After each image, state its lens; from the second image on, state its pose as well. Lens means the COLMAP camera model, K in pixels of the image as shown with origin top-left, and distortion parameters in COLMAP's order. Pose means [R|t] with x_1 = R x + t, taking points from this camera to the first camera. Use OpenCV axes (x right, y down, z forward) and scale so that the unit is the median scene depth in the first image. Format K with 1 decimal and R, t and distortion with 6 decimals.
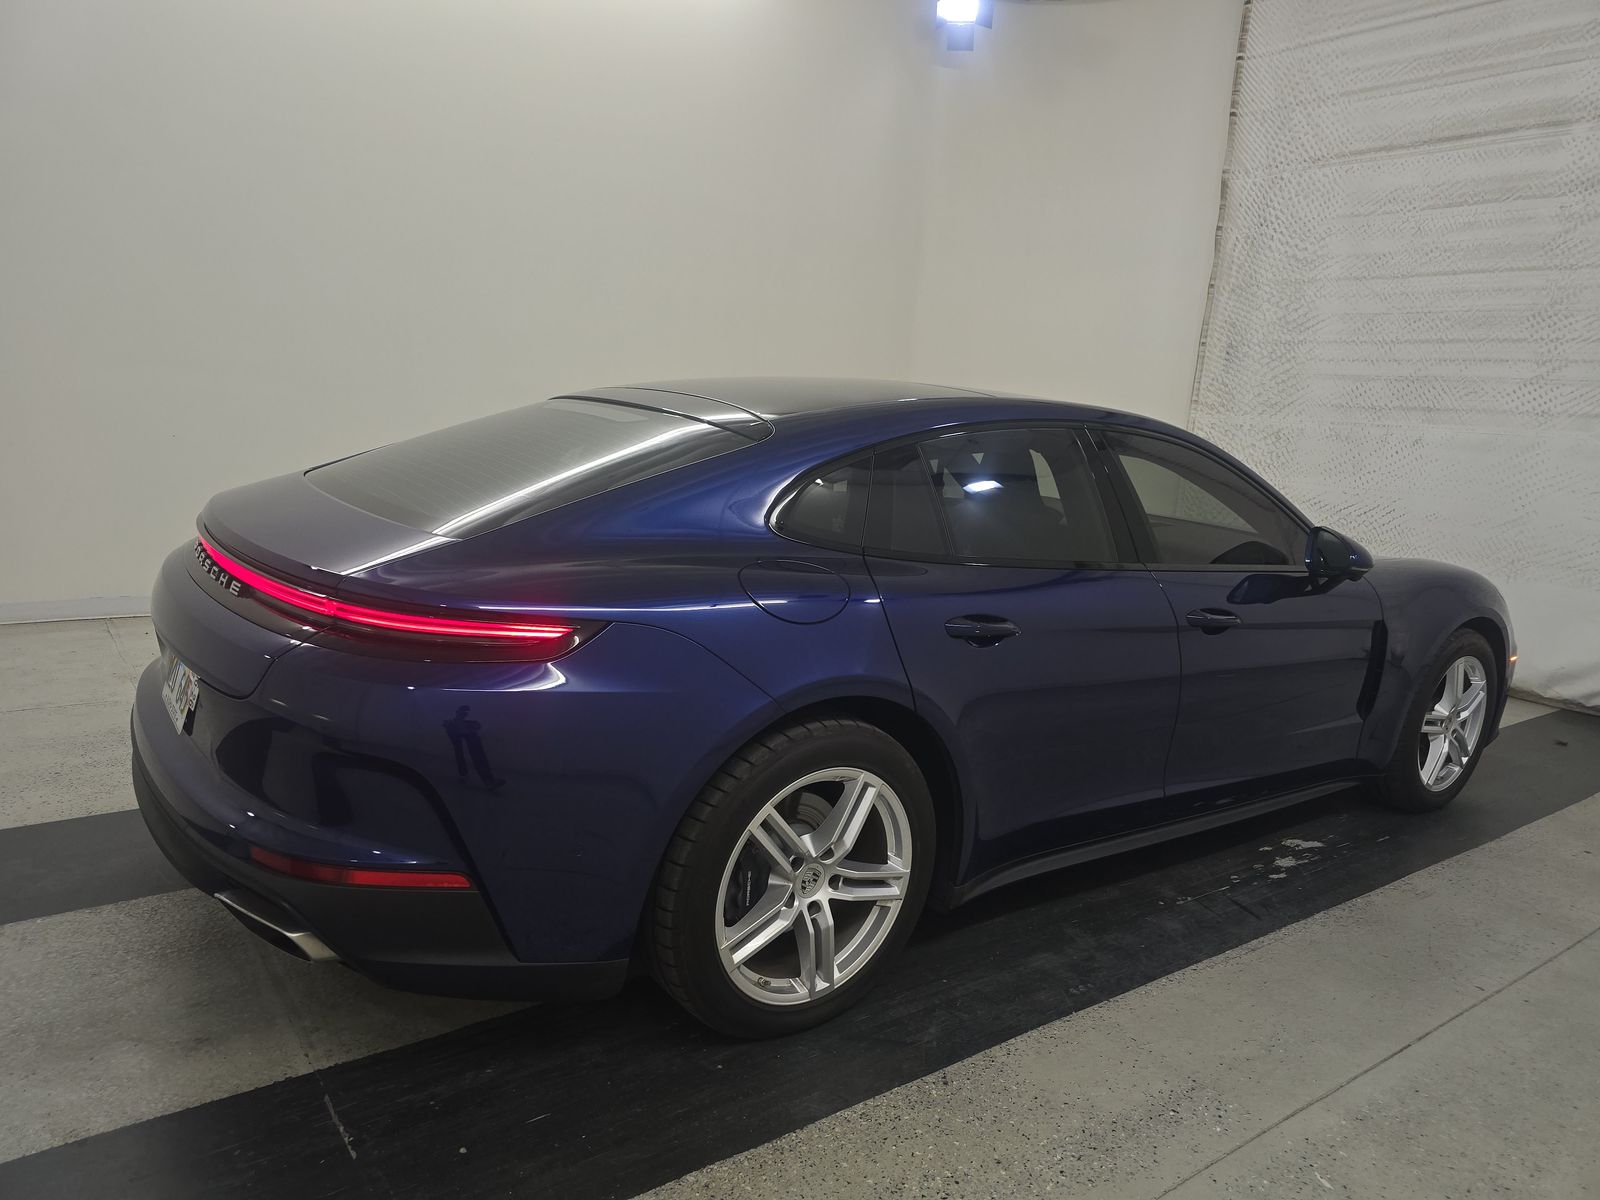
lens RADIAL K [[1081.7, 0, 801.7], [0, 1081.7, 599.7], [0, 0, 1]] dist [0.027596, -0.022355]
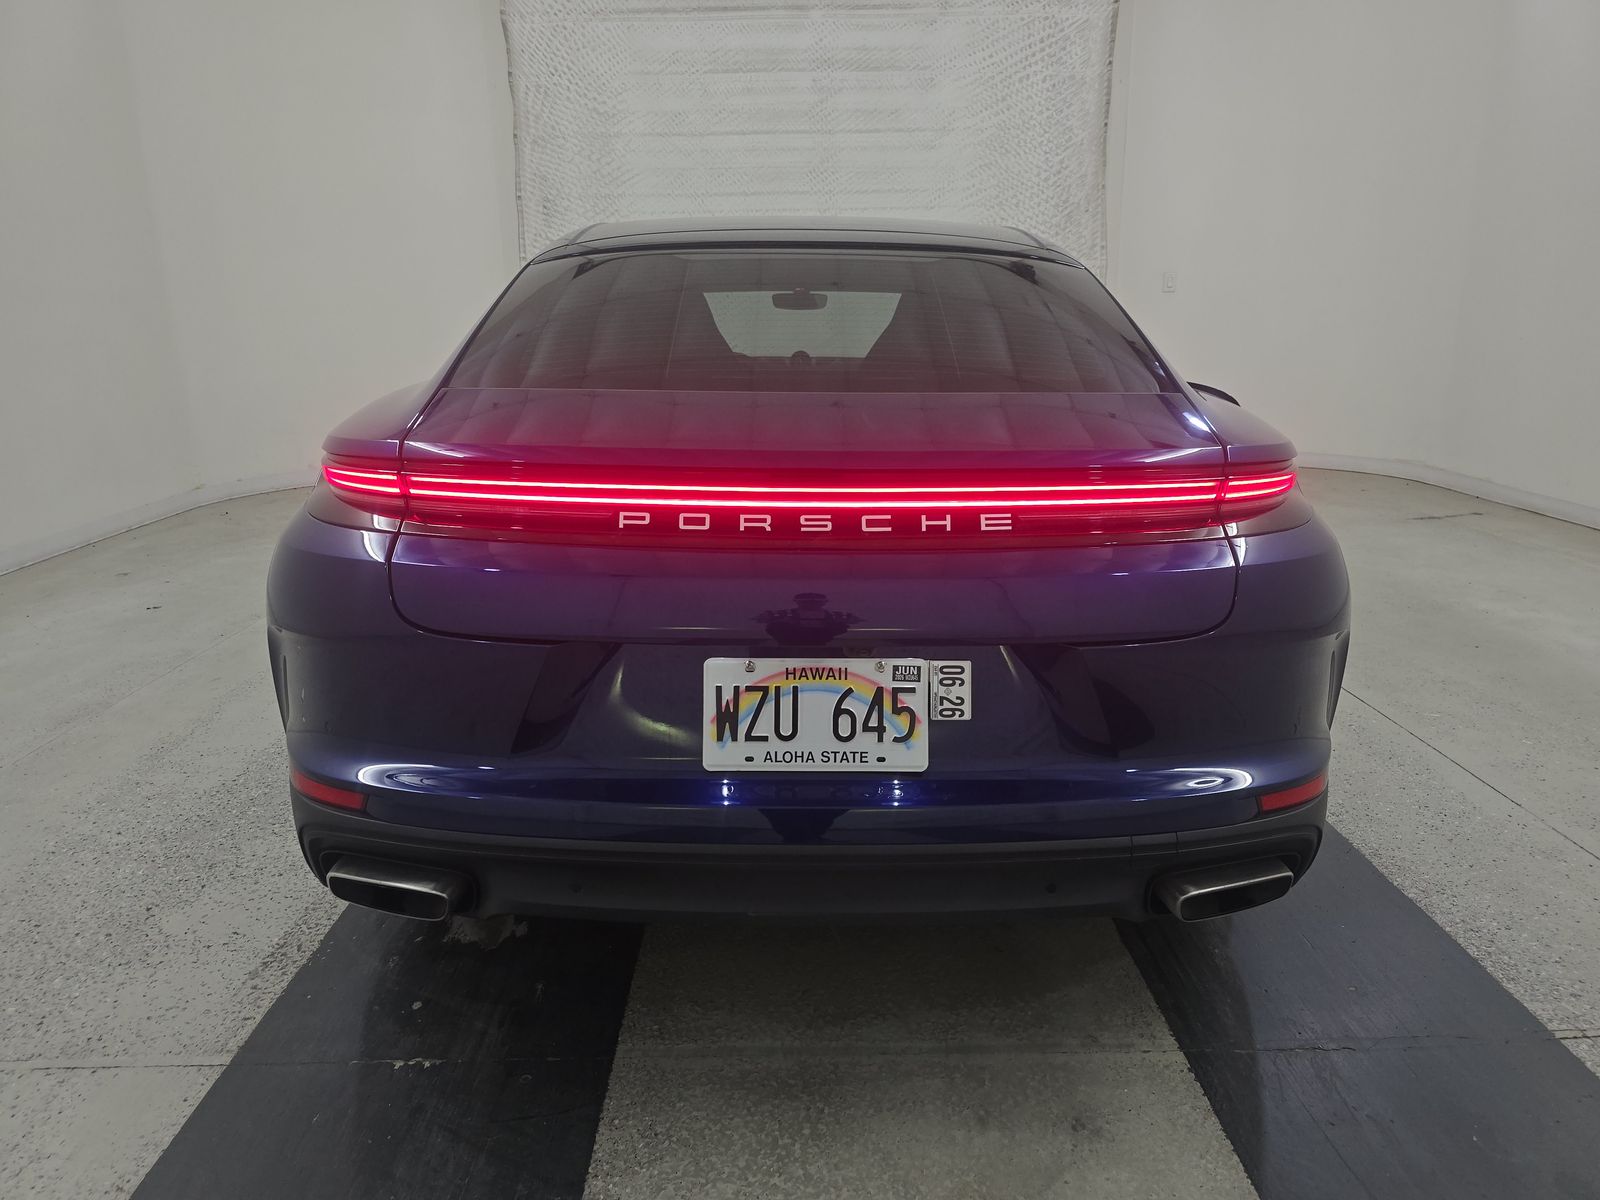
lens RADIAL K [[1081.7, 0, 806.0], [0, 1081.7, 605.4], [0, 0, 1]] dist [0.027596, -0.022355]
pose [[0.581228, -0.288620, 0.760836, -0.400250], [0.199231, 0.957003, 0.210836, -0.045816], [-0.788974, 0.029038, 0.613739, 0.243038]]
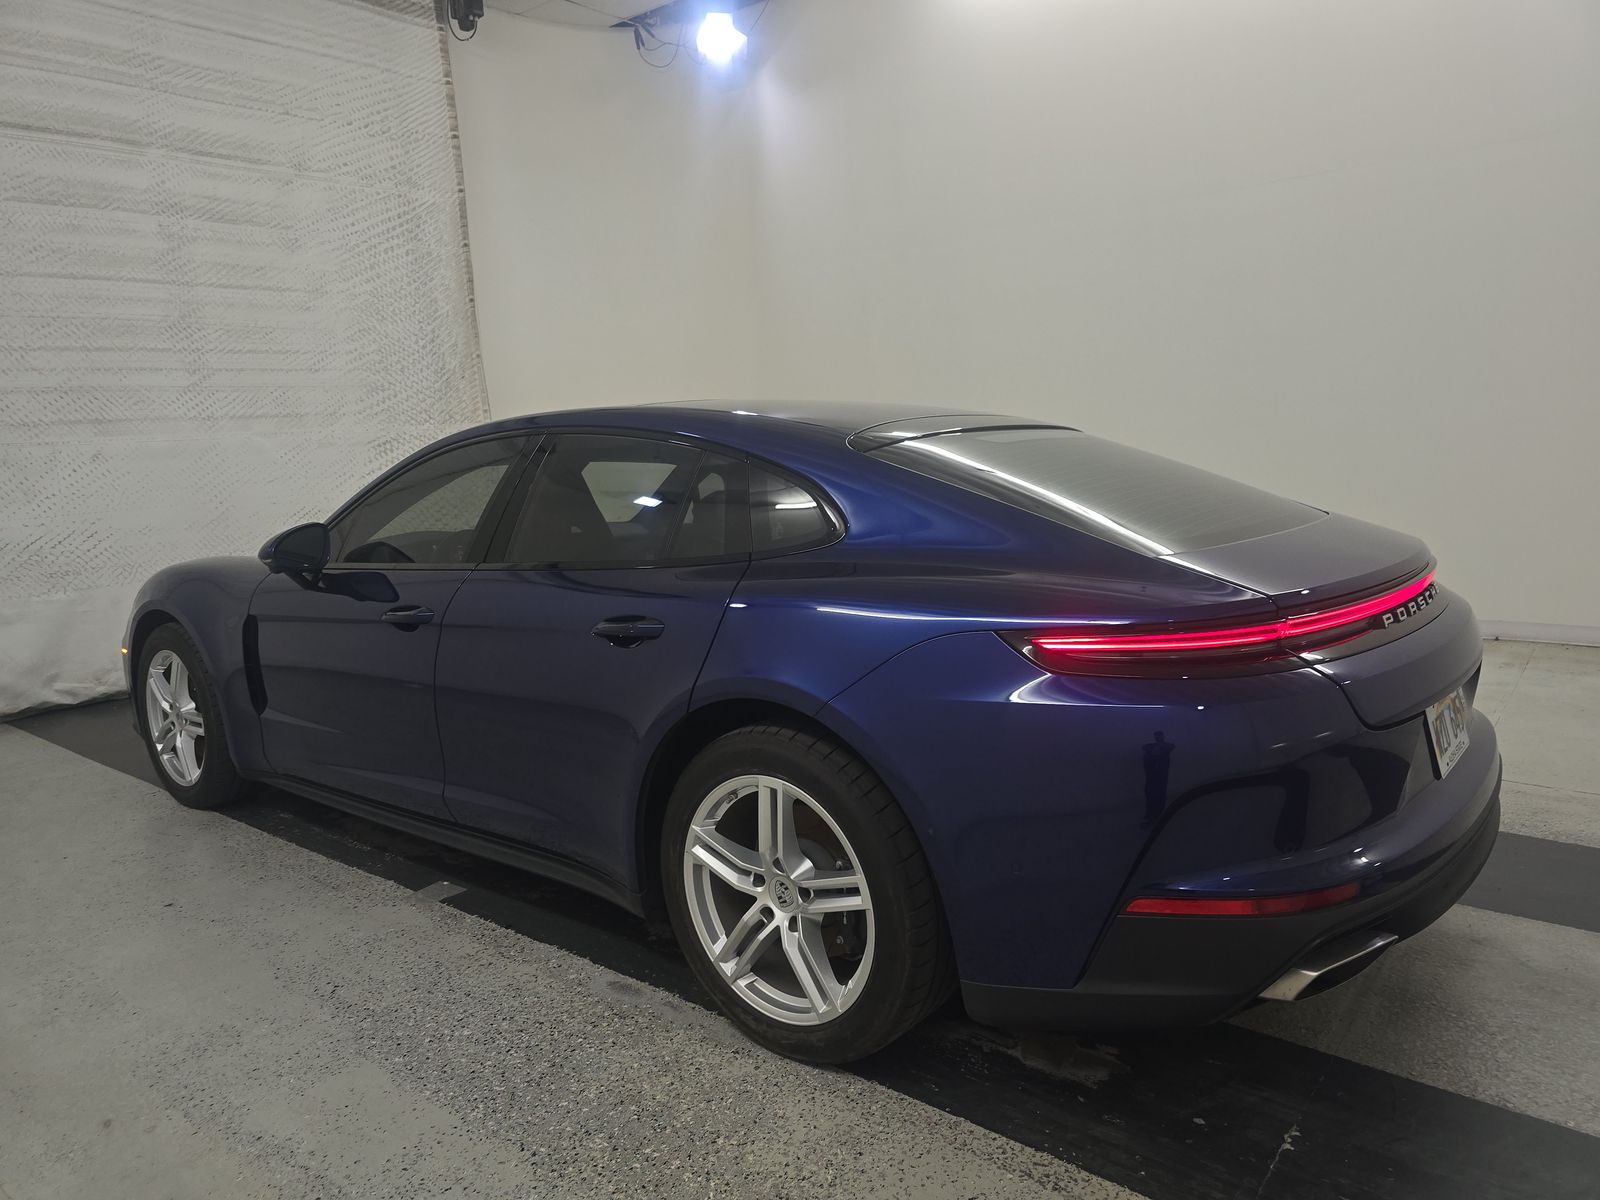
lens RADIAL K [[1081.7, 0, 805.4], [0, 1081.7, 599.4], [0, 0, 1]] dist [0.027596, -0.022355]
pose [[-0.255718, -0.209628, 0.943750, -0.511787], [0.205845, 0.942015, 0.265018, -0.156734], [-0.944582, 0.262037, -0.197739, 0.662474]]
